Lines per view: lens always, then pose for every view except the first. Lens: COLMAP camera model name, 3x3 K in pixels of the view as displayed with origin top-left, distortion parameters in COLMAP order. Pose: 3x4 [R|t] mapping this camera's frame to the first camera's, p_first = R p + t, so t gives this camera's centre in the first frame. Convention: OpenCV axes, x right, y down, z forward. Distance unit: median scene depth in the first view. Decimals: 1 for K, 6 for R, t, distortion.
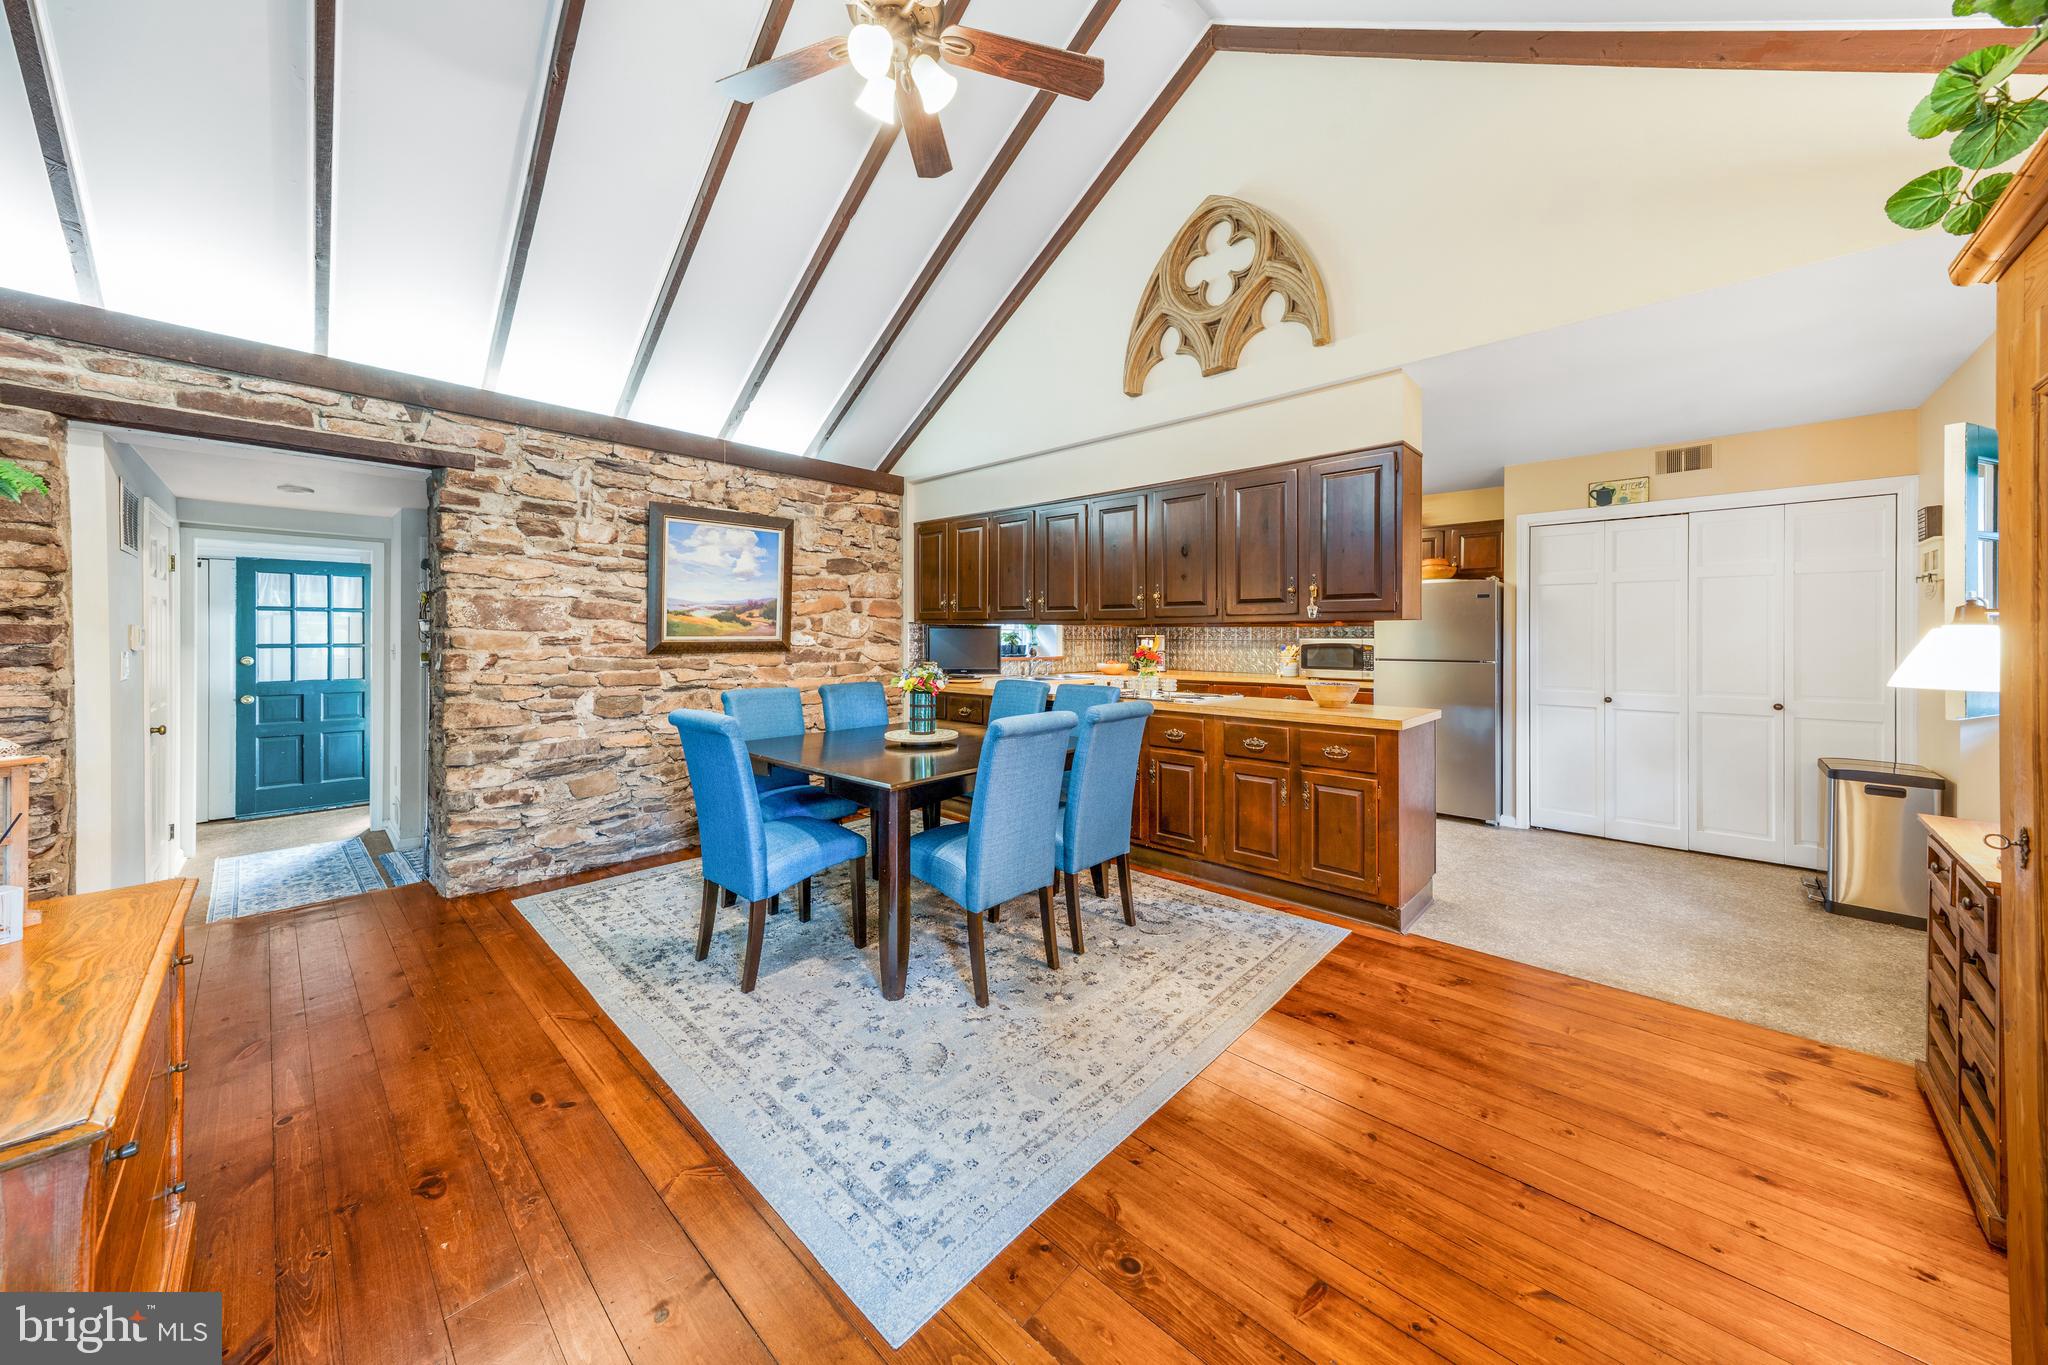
lens RADIAL K [[688.3, 0, 1025.5], [0, 688.3, 635.8], [0, 0, 1]] dist [0.006913, 0.000020]
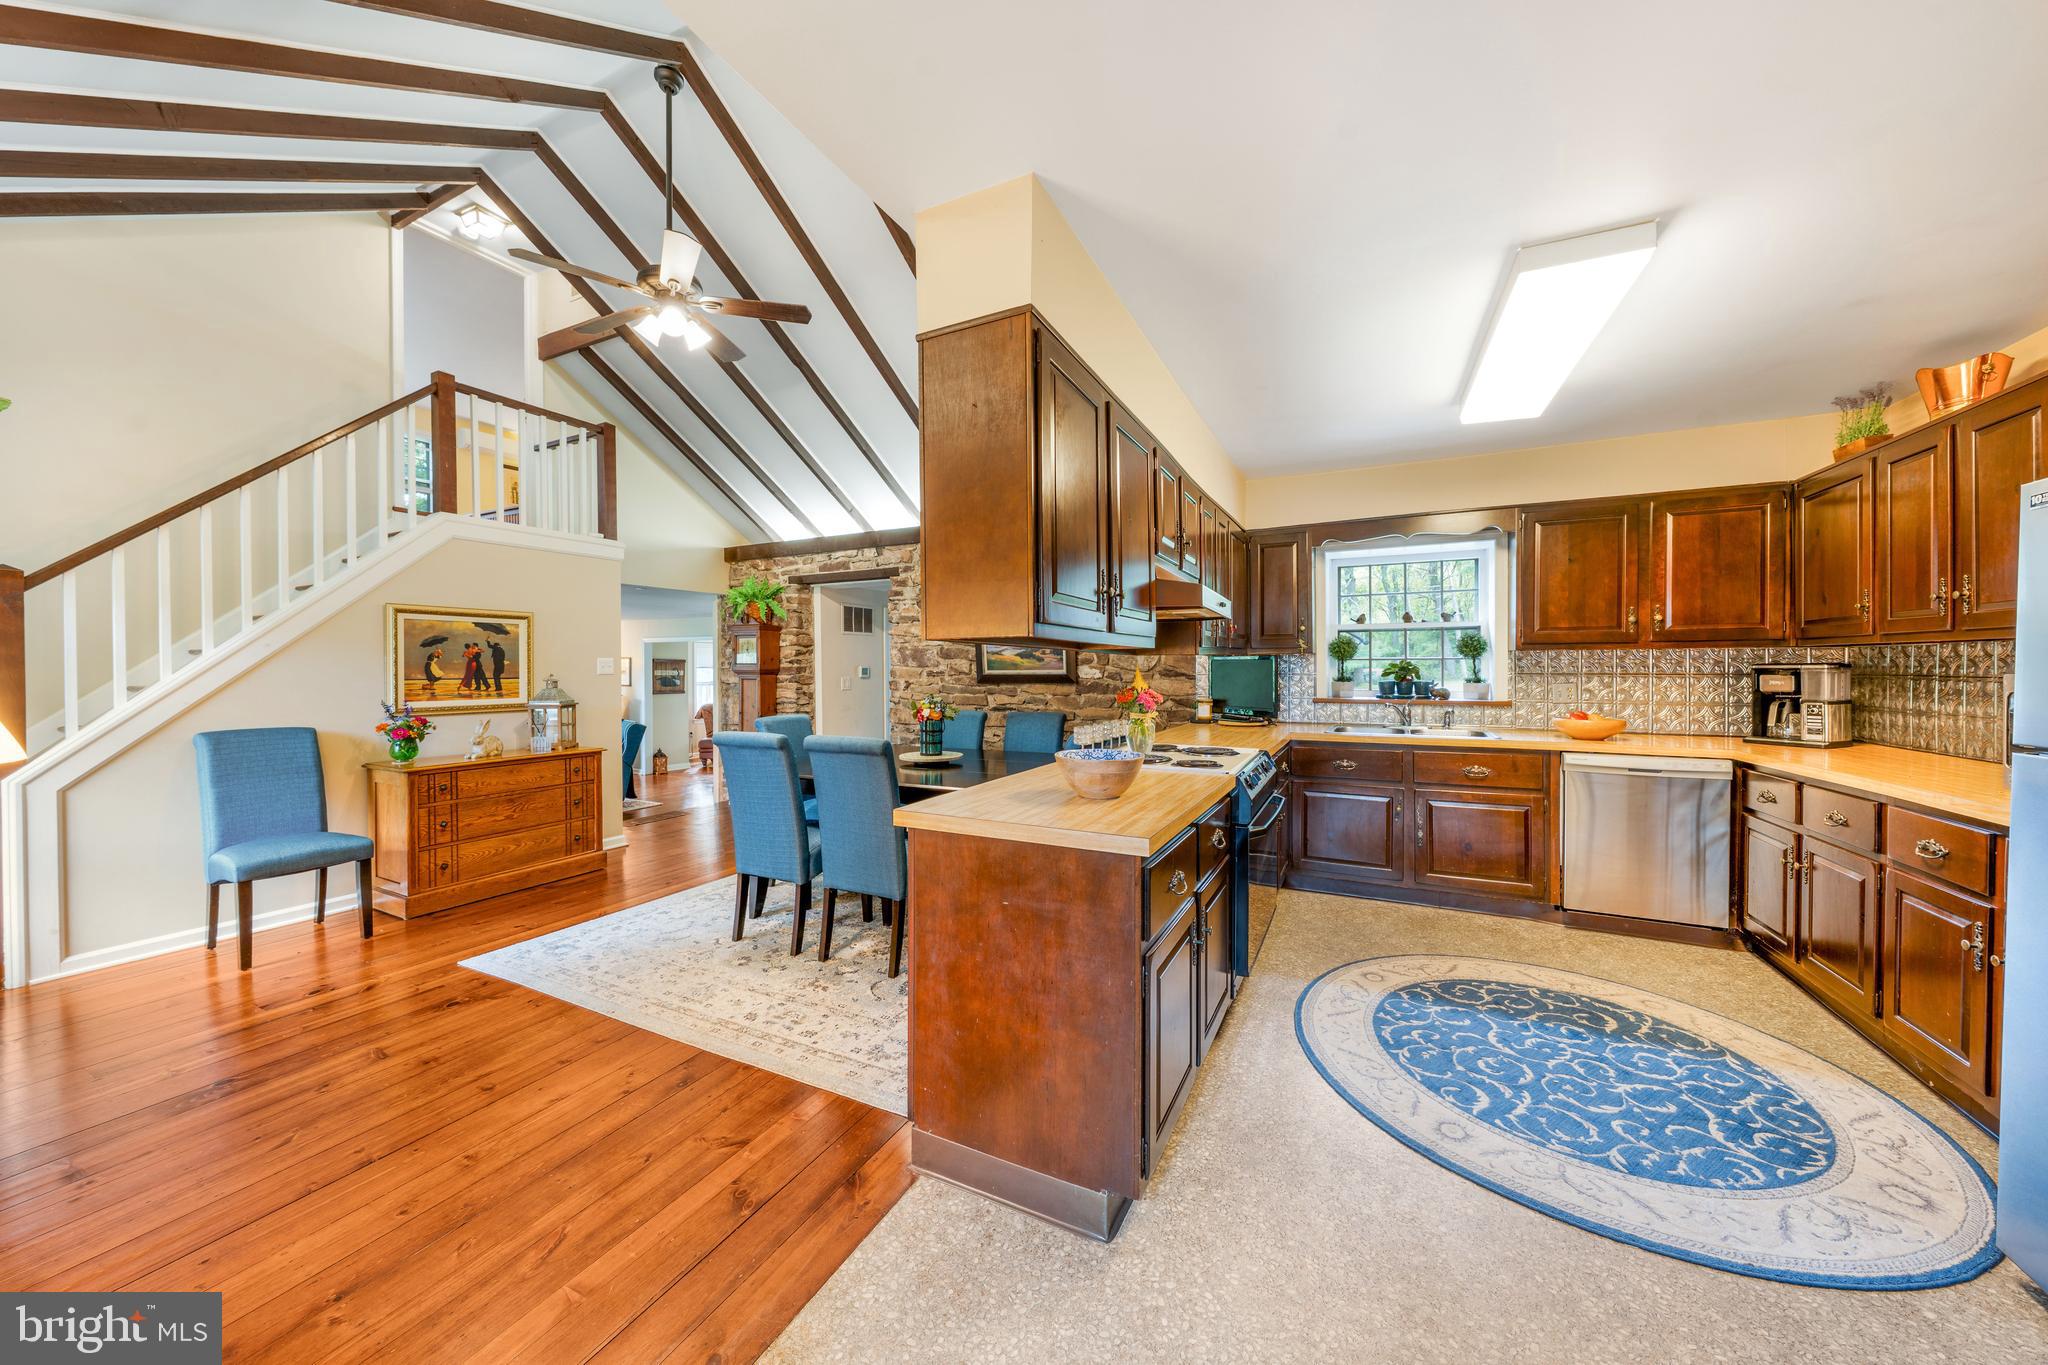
lens RADIAL K [[705.6, 0, 1031.1], [0, 705.6, 675.1], [0, 0, 1]] dist [0.000801, 0.000040]
pose [[0.290007, 0.006579, -0.957002, 1.006172], [0.004813, 0.999954, 0.008333, -0.001221], [0.957012, -0.007022, 0.289962, 0.802928]]
